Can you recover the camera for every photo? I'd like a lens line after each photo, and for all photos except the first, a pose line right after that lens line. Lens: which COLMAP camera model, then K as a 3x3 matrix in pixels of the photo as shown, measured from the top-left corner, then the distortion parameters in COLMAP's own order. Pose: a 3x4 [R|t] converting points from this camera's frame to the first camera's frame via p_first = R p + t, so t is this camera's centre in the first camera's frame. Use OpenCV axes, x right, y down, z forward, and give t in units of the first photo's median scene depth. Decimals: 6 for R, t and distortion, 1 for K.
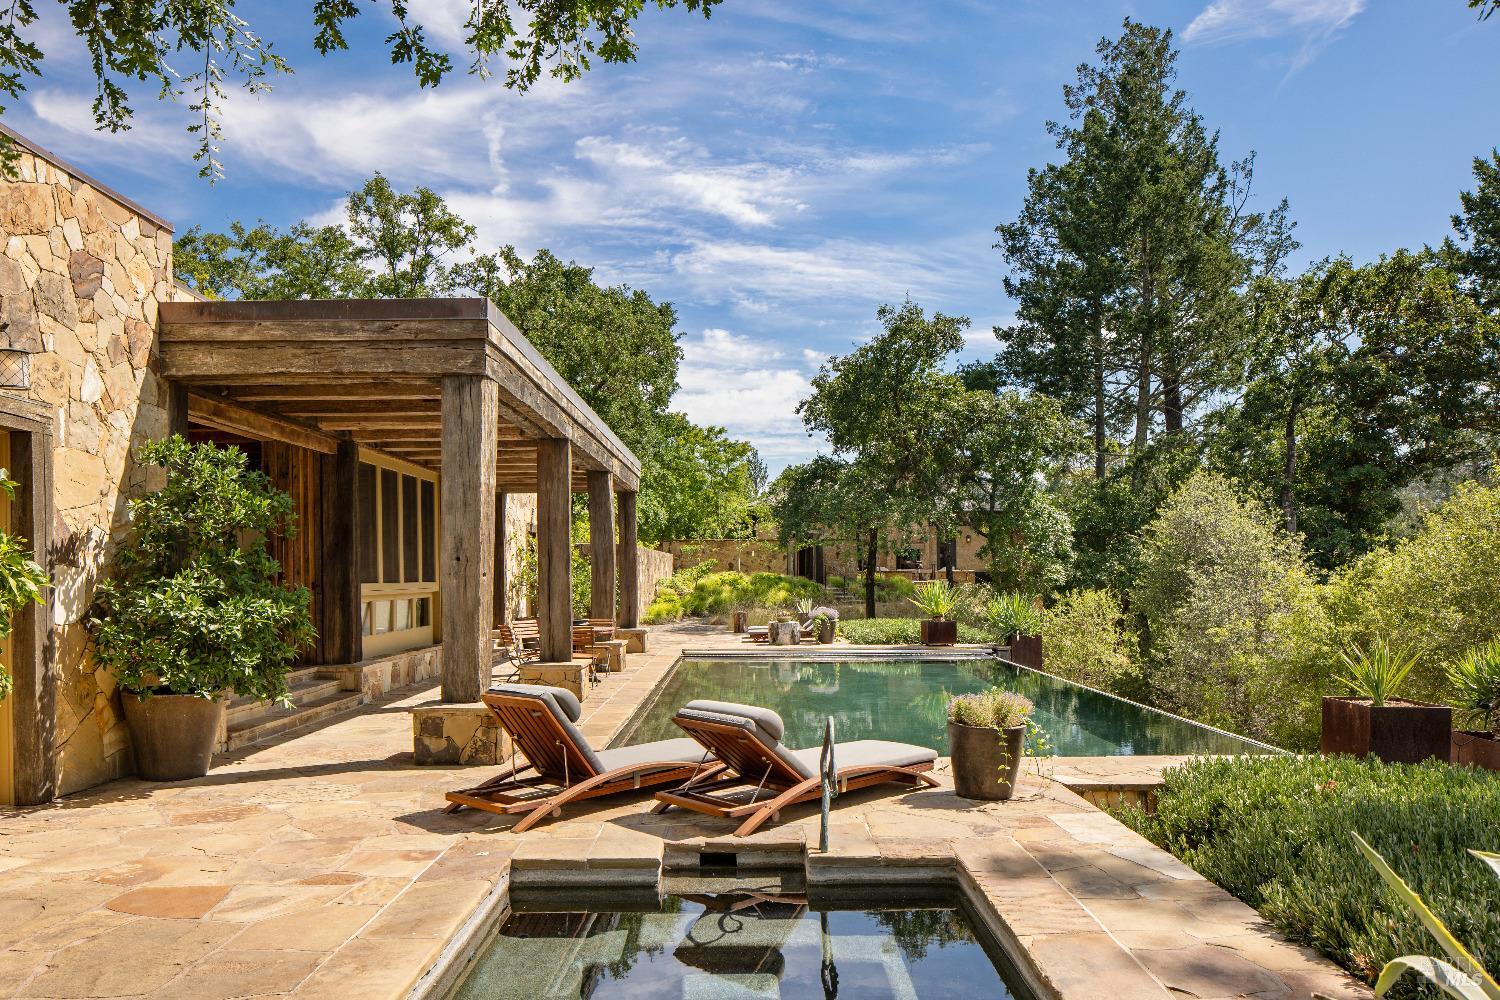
lens RADIAL K [[1704.8, 0, 750.0], [0, 1704.8, 500.0], [0, 0, 1]] dist [-0.002389, -0.009855]
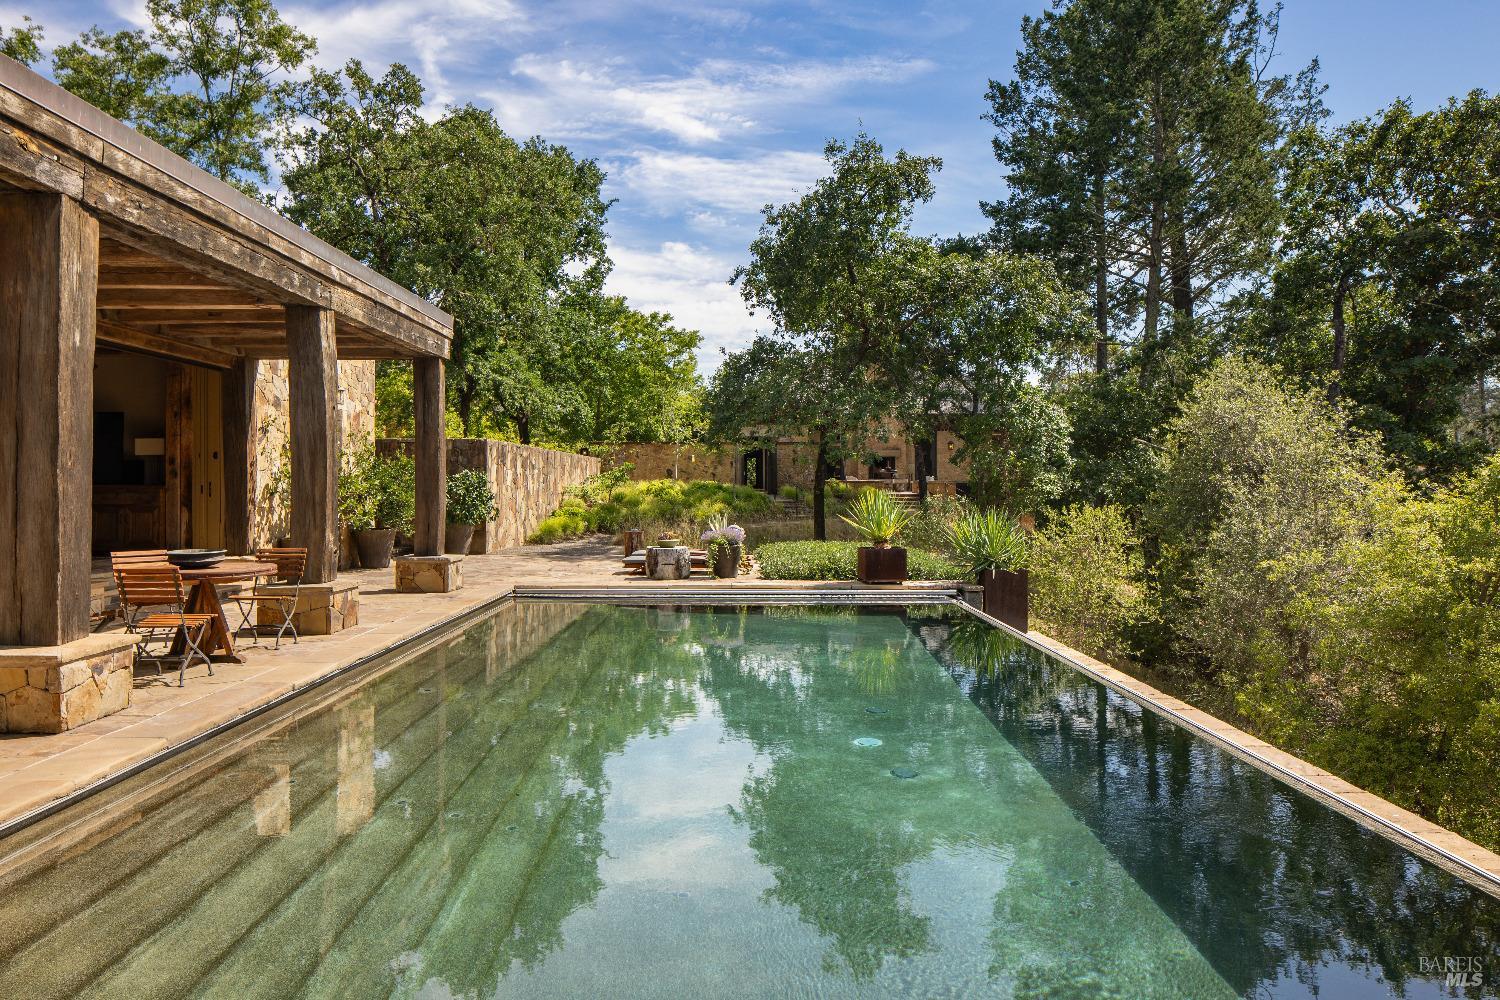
lens RADIAL K [[1639.5, 0, 746.6], [0, 1639.5, 403.5], [0, 0, 1]] dist [-0.012539, -0.000267]
pose [[0.999942, 0.009008, -0.005884, 0.039039], [-0.009045, 0.999939, -0.006307, 0.010674], [0.005827, 0.006360, 0.999963, 0.215343]]
